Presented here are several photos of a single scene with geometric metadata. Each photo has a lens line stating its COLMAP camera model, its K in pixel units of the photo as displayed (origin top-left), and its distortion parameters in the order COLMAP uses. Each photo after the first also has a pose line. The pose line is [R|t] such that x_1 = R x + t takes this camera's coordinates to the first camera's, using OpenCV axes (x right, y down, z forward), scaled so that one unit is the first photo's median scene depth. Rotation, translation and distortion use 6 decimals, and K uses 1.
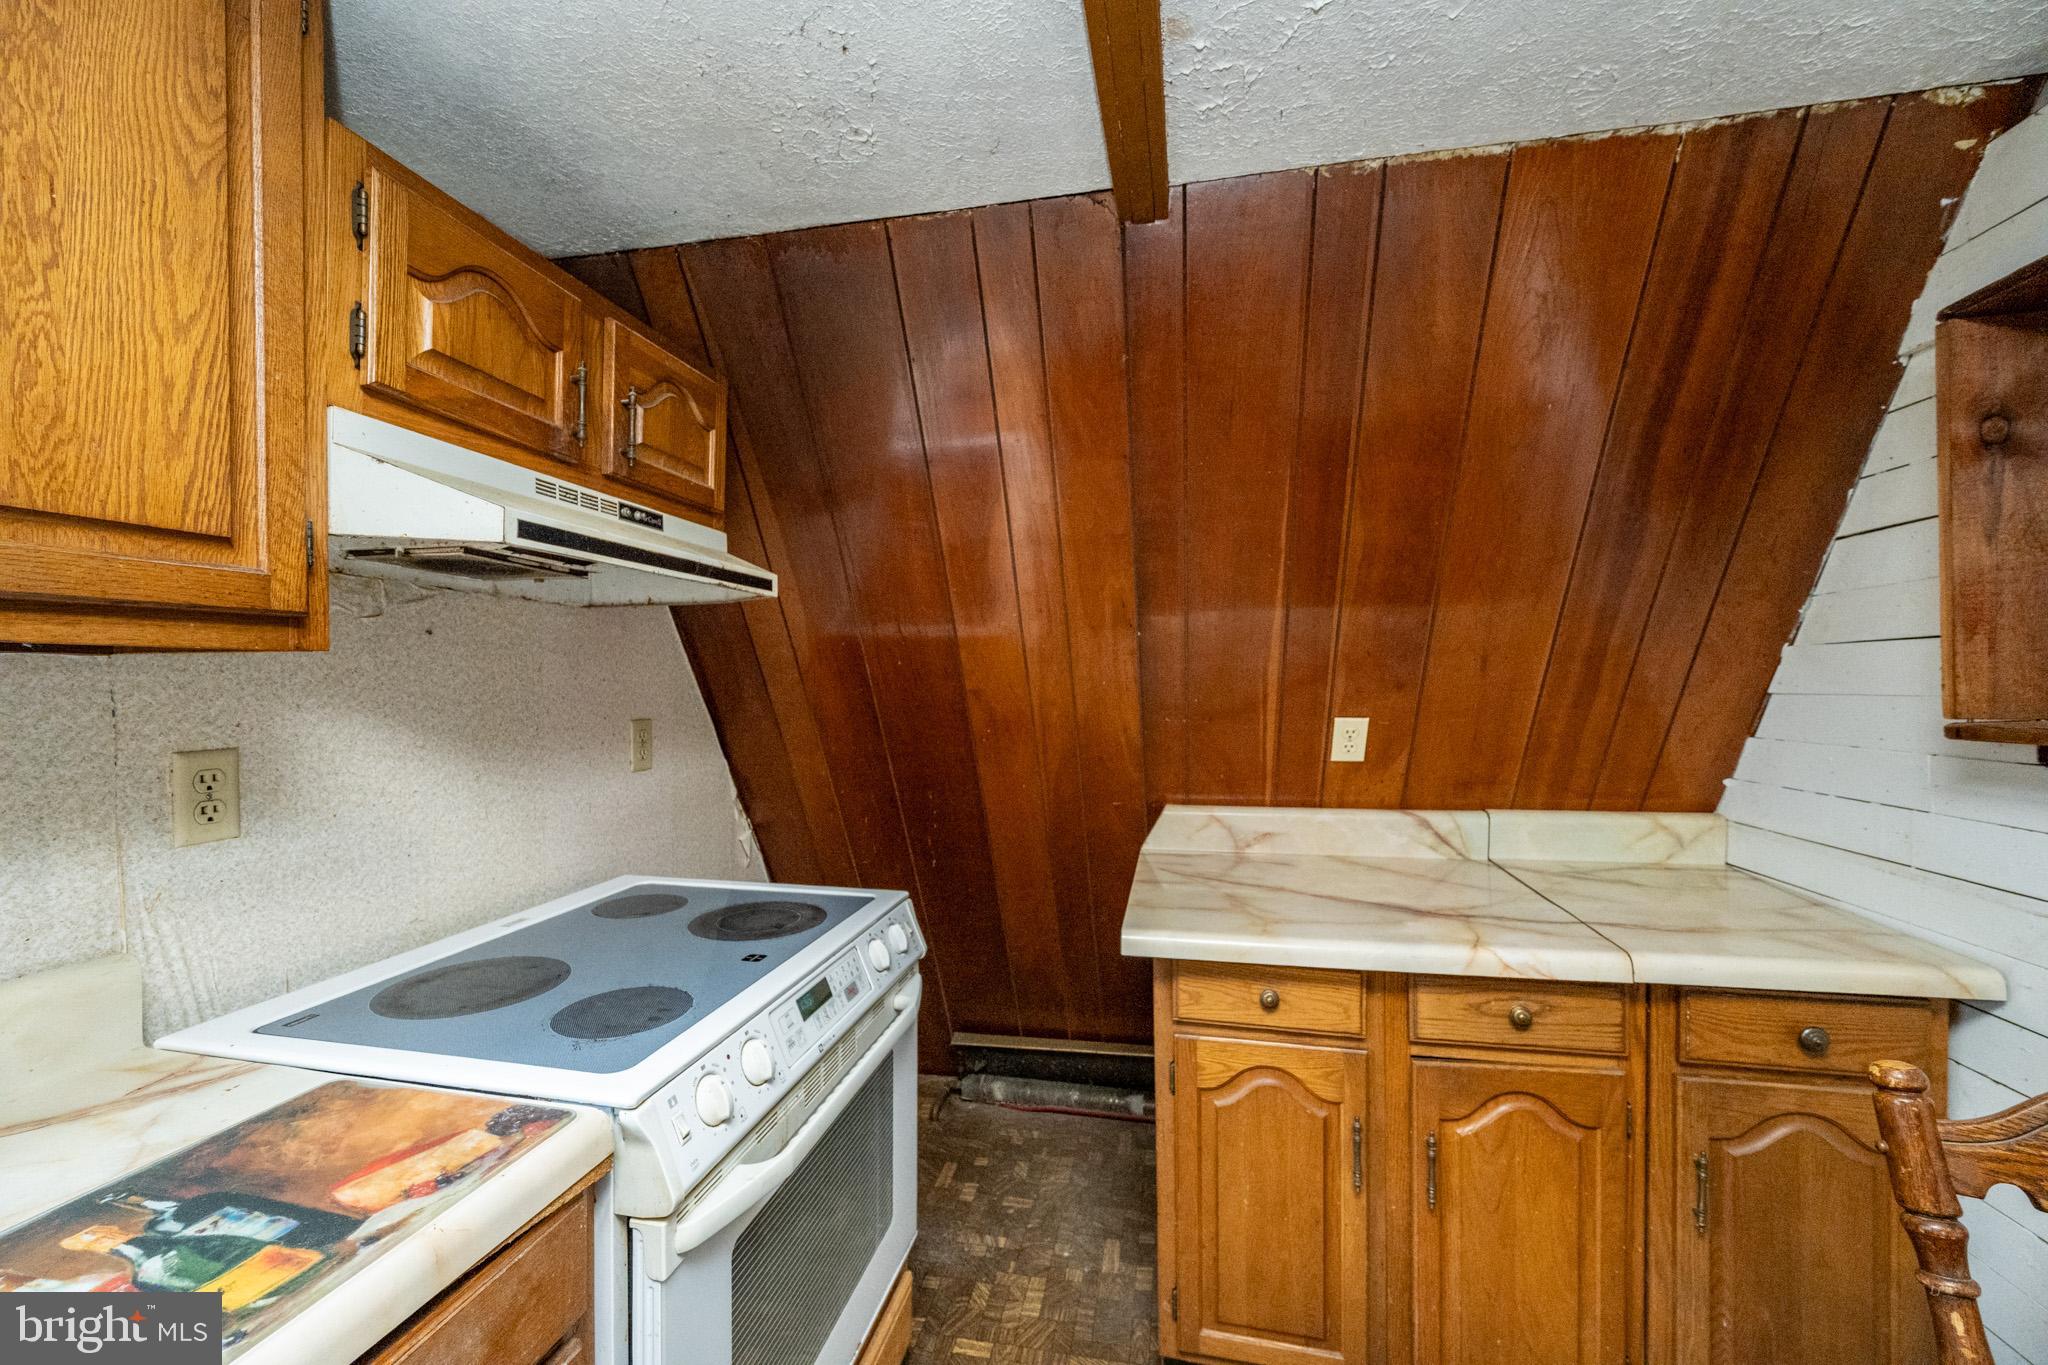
lens RADIAL K [[806.5, 0, 1024.0], [0, 806.5, 682.5], [0, 0, 1]] dist [-0.000208, 0.000020]
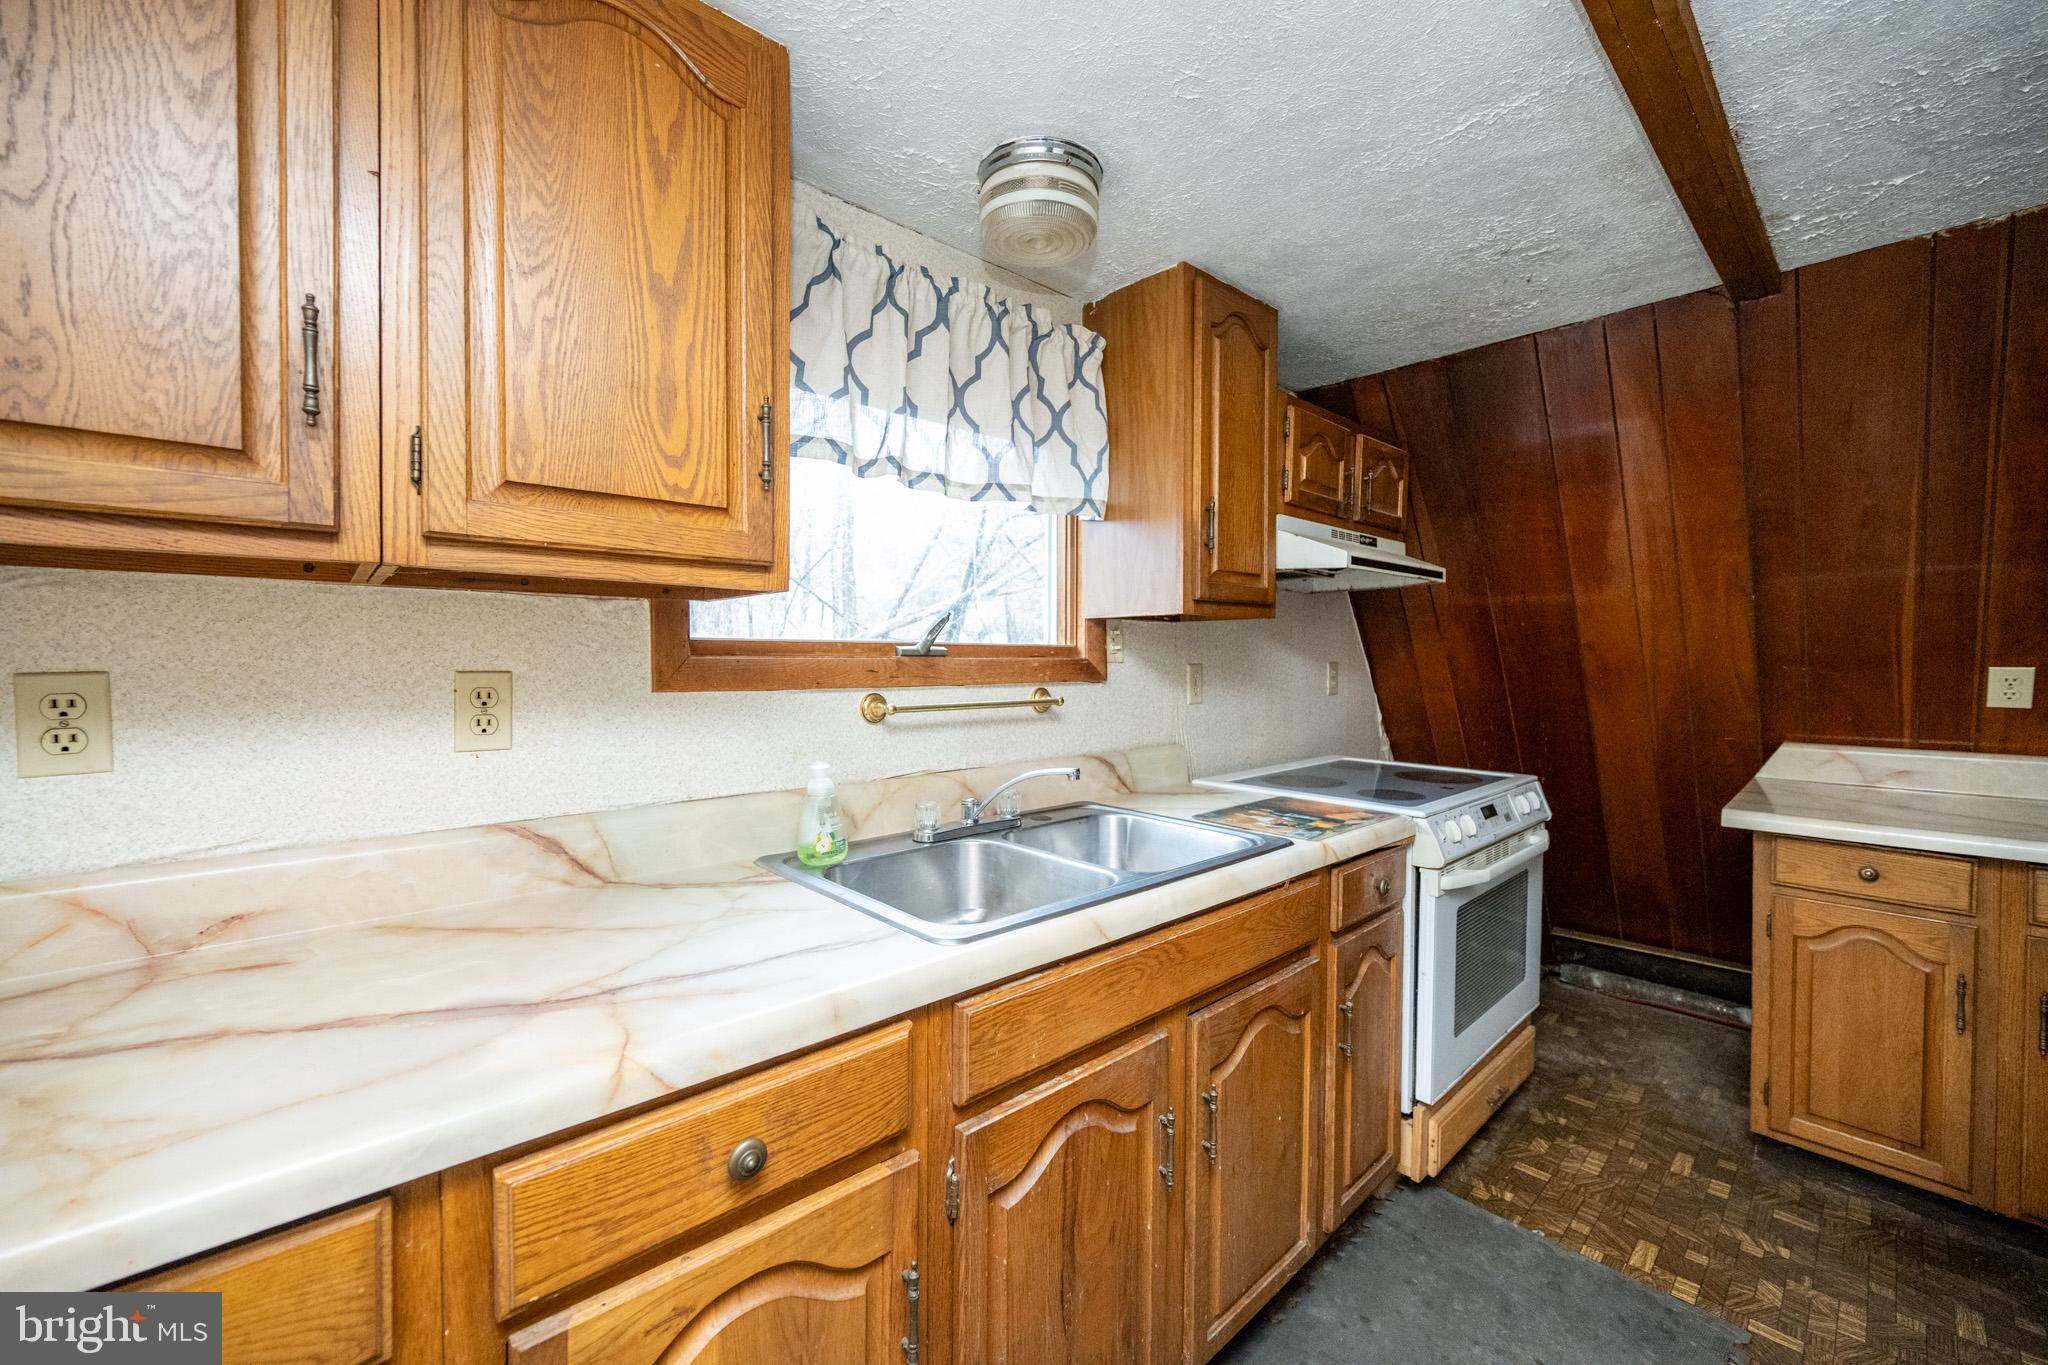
lens RADIAL K [[807.9, 0, 1023.6], [0, 807.9, 676.9], [0, 0, 1]] dist [-0.002075, 0.000022]
pose [[0.806349, 0.021094, -0.591064, -0.033607], [-0.005856, 0.999600, 0.027684, 0.042877], [0.591411, -0.018861, 0.806149, -0.820795]]
